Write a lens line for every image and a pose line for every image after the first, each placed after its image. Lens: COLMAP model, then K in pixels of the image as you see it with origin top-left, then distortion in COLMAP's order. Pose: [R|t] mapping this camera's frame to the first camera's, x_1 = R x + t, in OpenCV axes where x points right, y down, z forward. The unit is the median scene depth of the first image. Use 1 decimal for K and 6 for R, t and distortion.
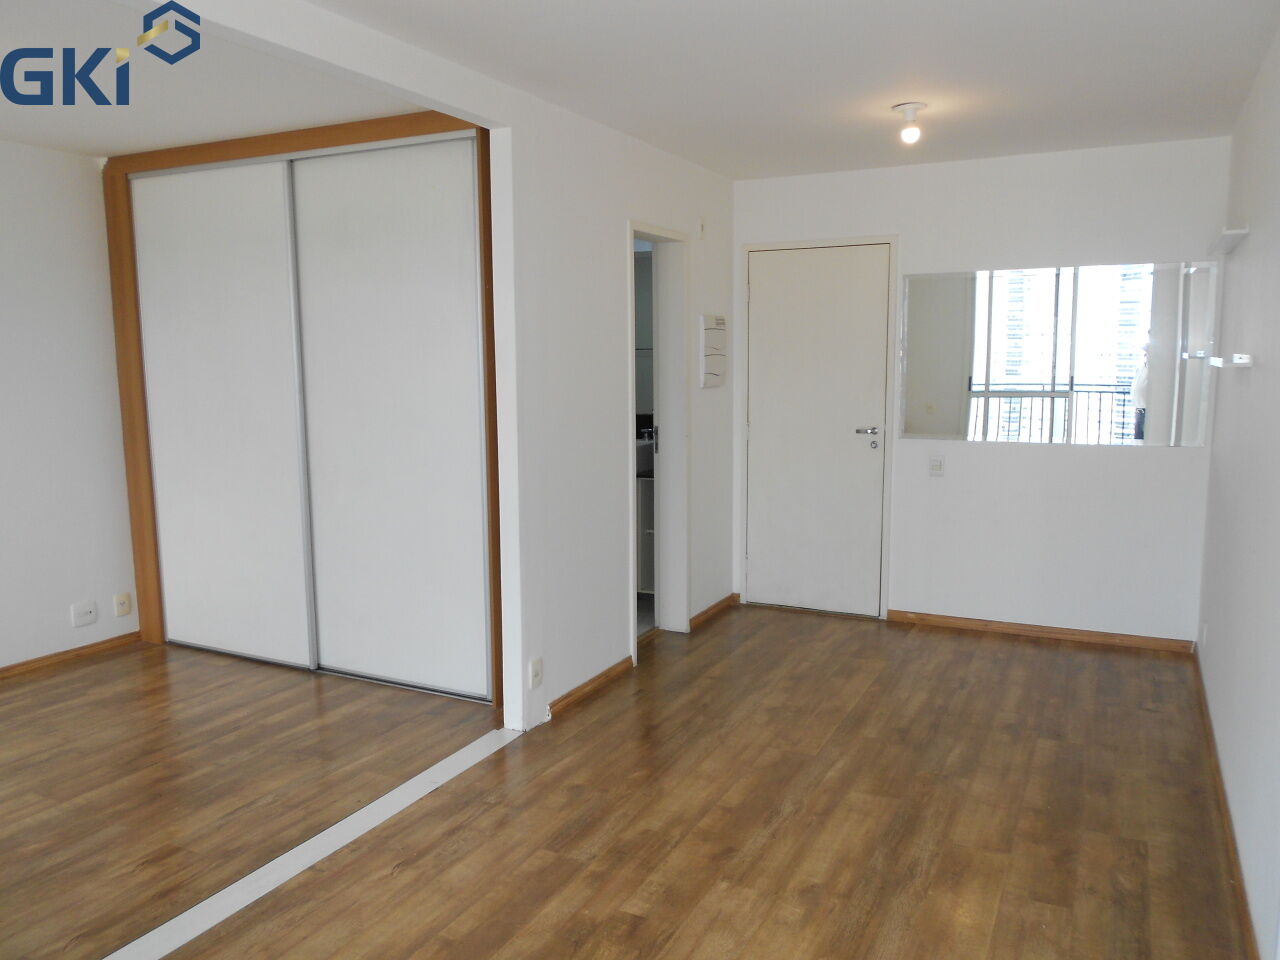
lens RADIAL K [[987.2, 0, 642.4], [0, 987.2, 507.9], [0, 0, 1]] dist [-0.016930, 0.020491]
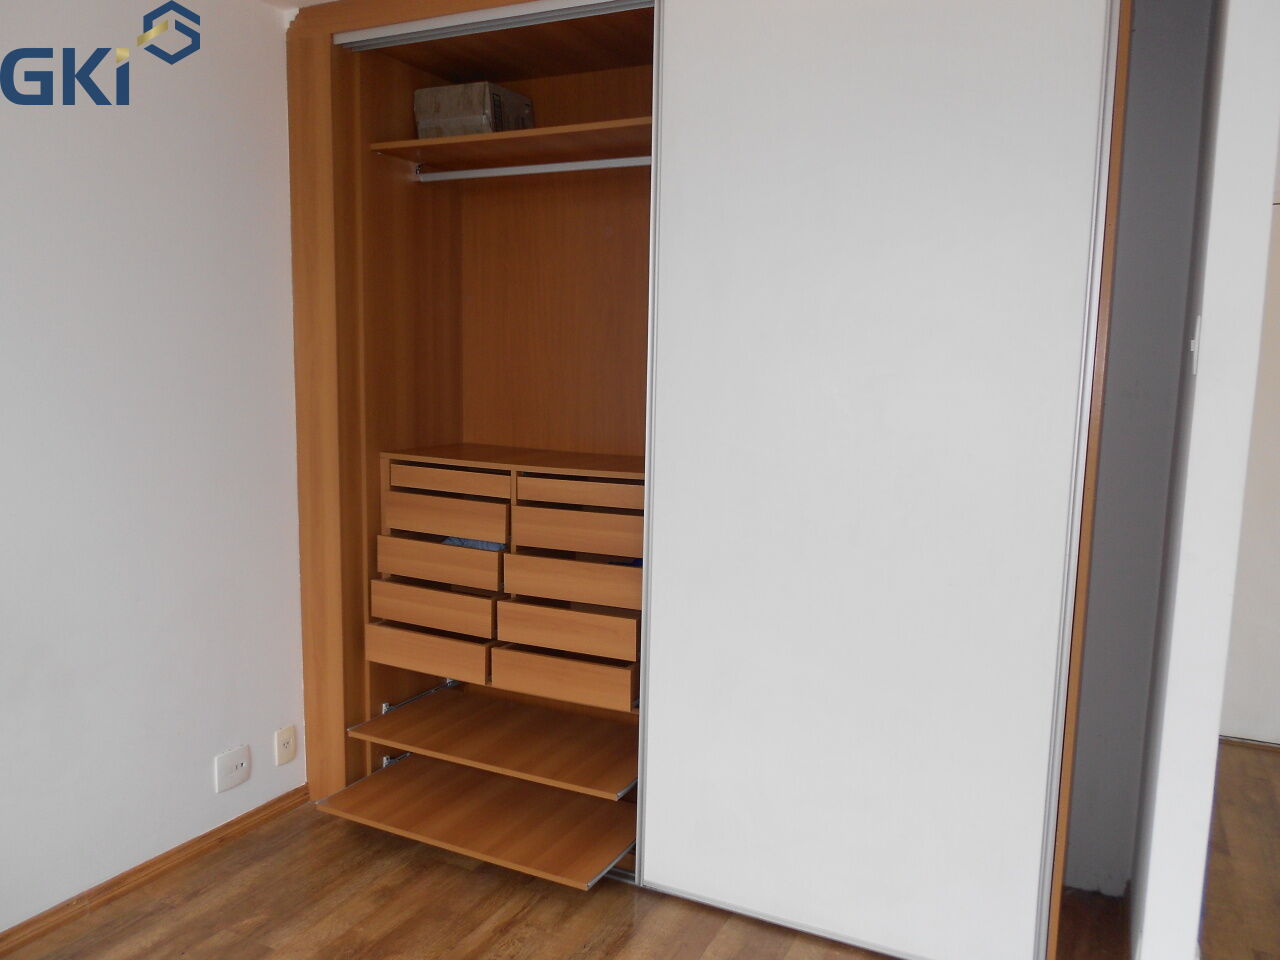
lens RADIAL K [[987.2, 0, 636.7], [0, 987.2, 503.4], [0, 0, 1]] dist [-0.016930, 0.020491]
pose [[0.999754, 0.020860, 0.007509, -0.387233], [-0.020720, 0.999619, -0.018217, -0.055543], [-0.007887, 0.018057, 0.999806, 0.467069]]
